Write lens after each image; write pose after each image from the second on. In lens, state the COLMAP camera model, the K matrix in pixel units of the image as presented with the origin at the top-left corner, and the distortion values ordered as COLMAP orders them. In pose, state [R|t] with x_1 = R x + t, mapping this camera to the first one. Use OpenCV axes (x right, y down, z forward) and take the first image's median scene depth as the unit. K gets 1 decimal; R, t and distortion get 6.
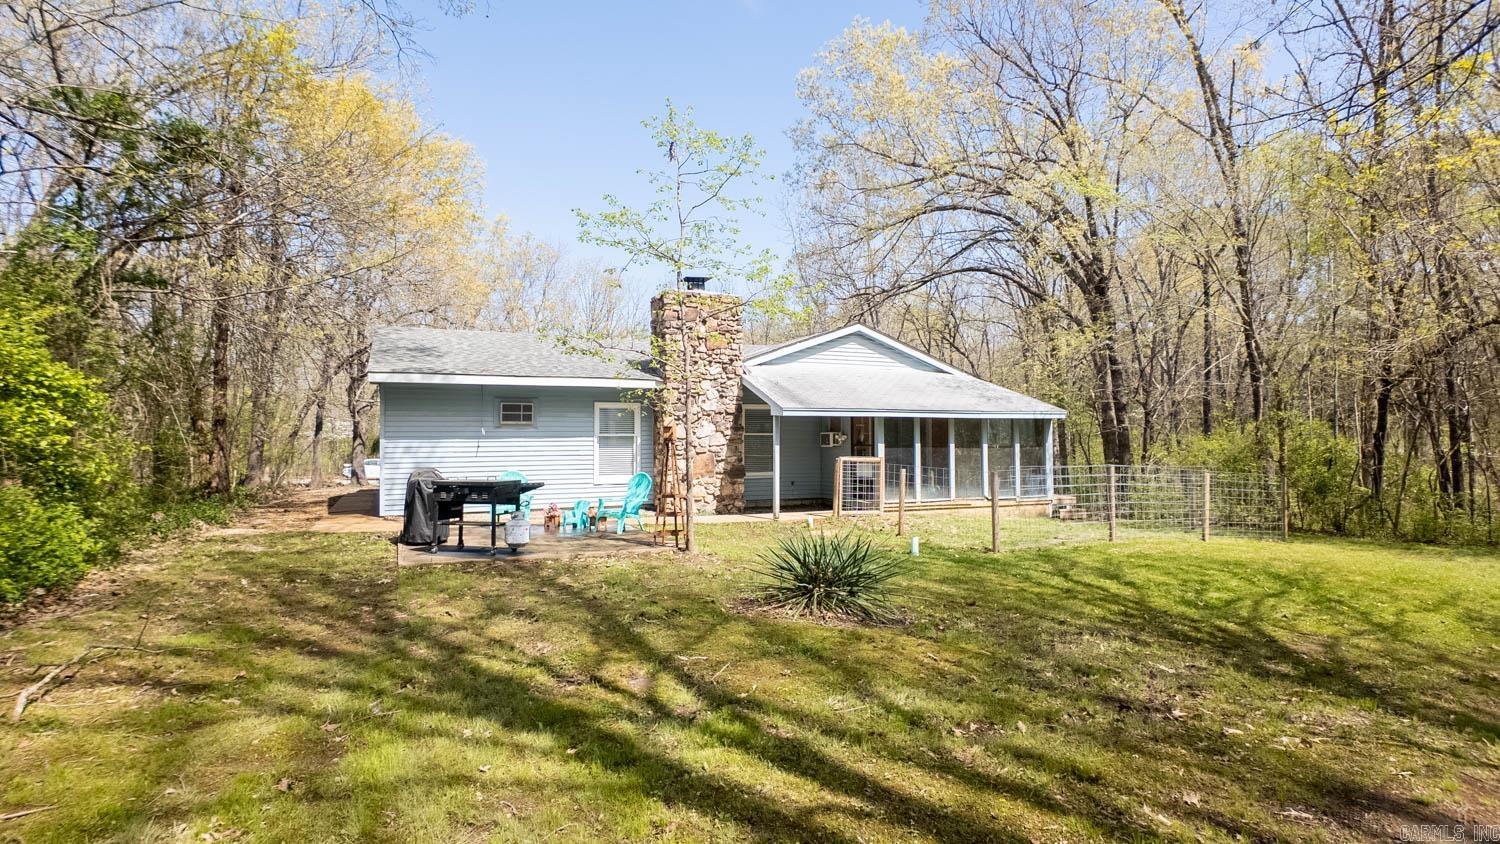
lens RADIAL K [[779.8, 0, 751.2], [0, 779.8, 425.1], [0, 0, 1]] dist [0.021240, -0.020848]
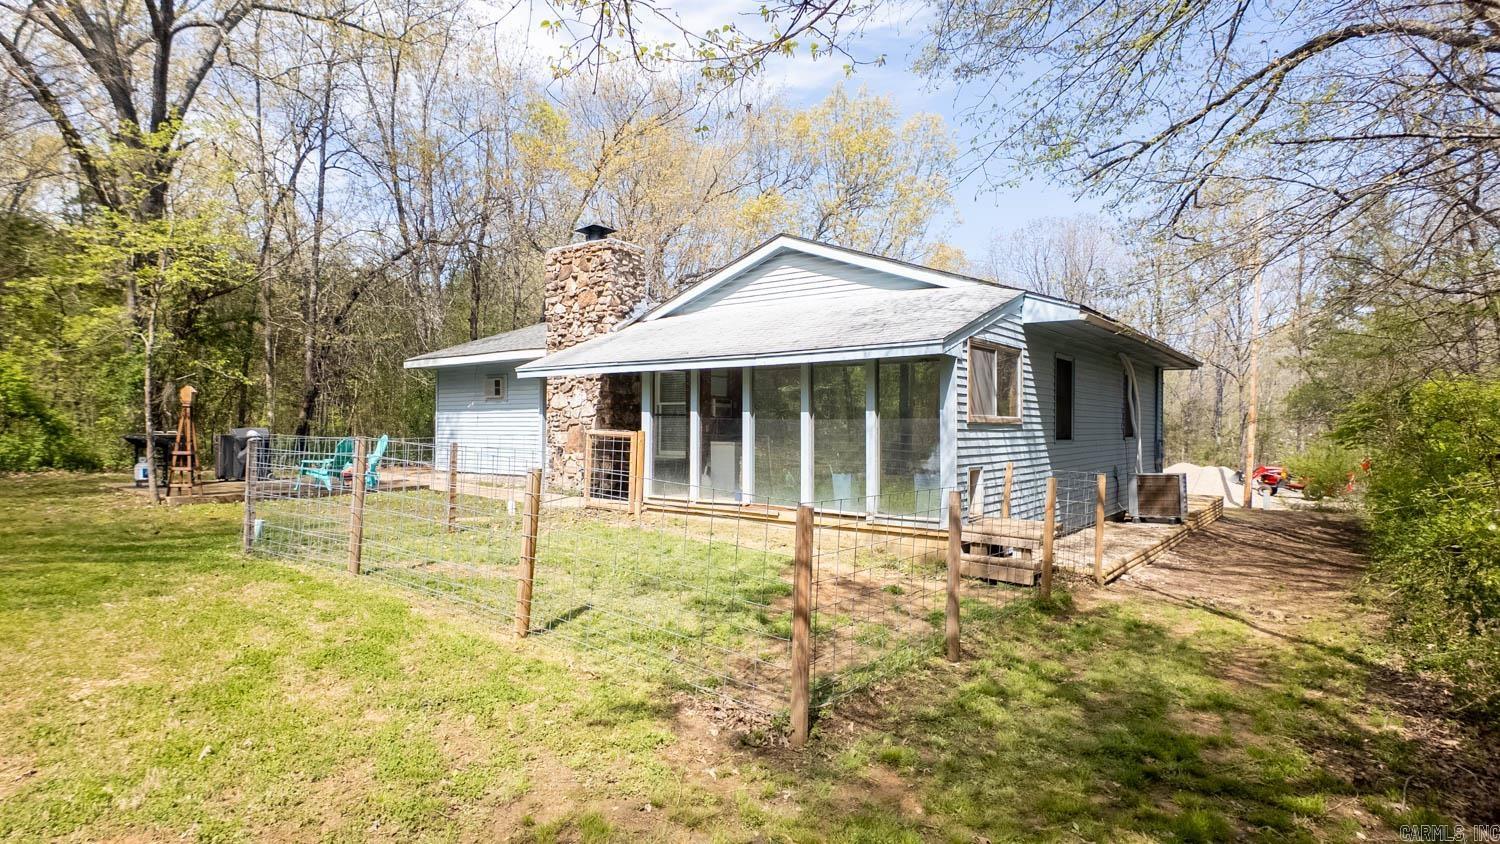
lens RADIAL K [[779.8, 0, 751.2], [0, 779.8, 425.1], [0, 0, 1]] dist [0.021240, -0.020848]
pose [[0.476555, 0.000844, -0.879144, 0.852171], [0.004978, 0.999981, 0.003659, 0.035150], [0.879130, -0.006120, 0.476542, 0.778307]]
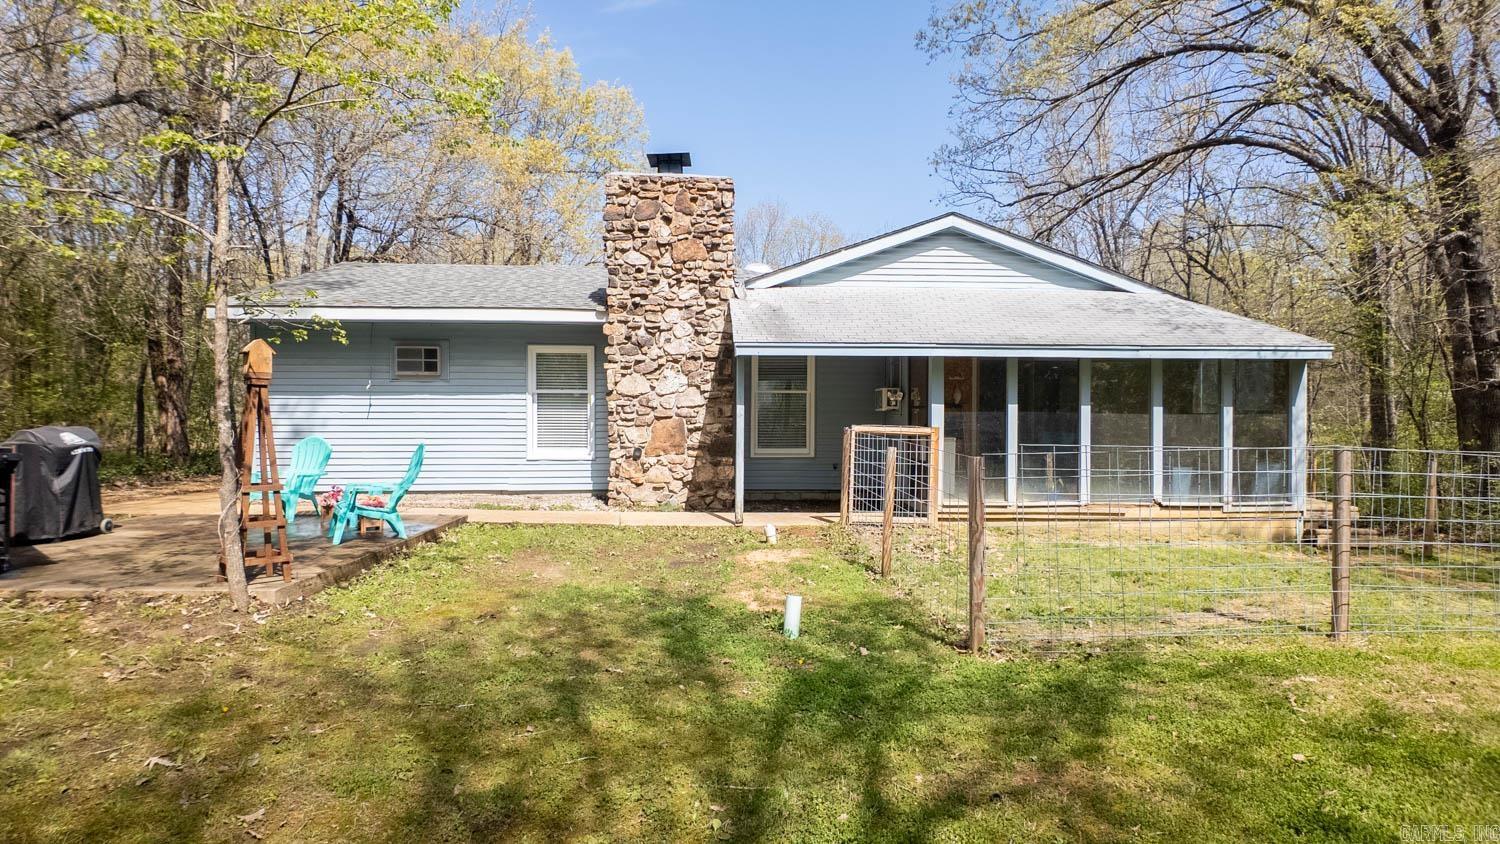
lens RADIAL K [[779.8, 0, 751.2], [0, 779.8, 425.1], [0, 0, 1]] dist [0.021240, -0.020848]
pose [[0.933377, 0.011889, -0.358701, 0.255571], [-0.000261, 0.999473, 0.032448, 0.021227], [0.358898, -0.030192, 0.932888, 0.415834]]
